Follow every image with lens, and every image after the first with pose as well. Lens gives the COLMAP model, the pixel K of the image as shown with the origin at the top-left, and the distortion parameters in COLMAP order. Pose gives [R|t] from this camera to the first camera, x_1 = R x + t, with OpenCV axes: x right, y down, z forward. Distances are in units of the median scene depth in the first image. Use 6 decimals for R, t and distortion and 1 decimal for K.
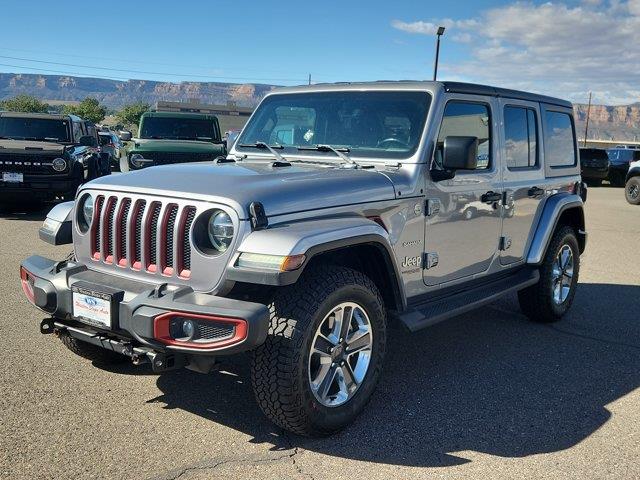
lens RADIAL K [[697.4, 0, 320.0], [0, 697.4, 240.0], [0, 0, 1]] dist [0.140461, -0.243470]
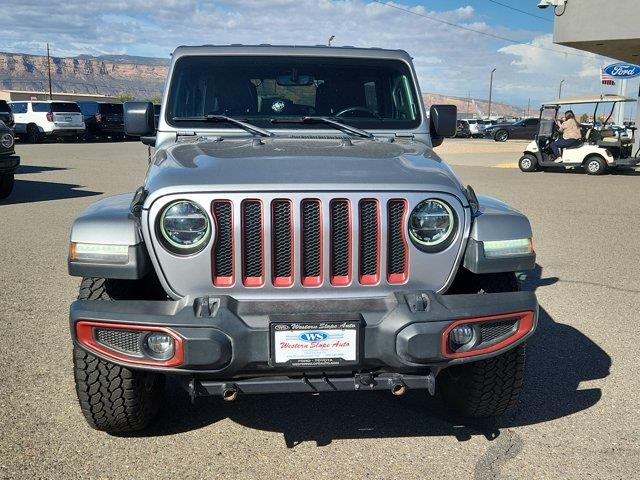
lens RADIAL K [[697.4, 0, 320.0], [0, 697.4, 240.0], [0, 0, 1]] dist [0.140461, -0.243470]
pose [[0.726964, -0.153719, 0.669249, -0.780327], [0.108627, 0.988093, 0.108959, -0.096637], [-0.678029, -0.006511, 0.735006, 0.410121]]
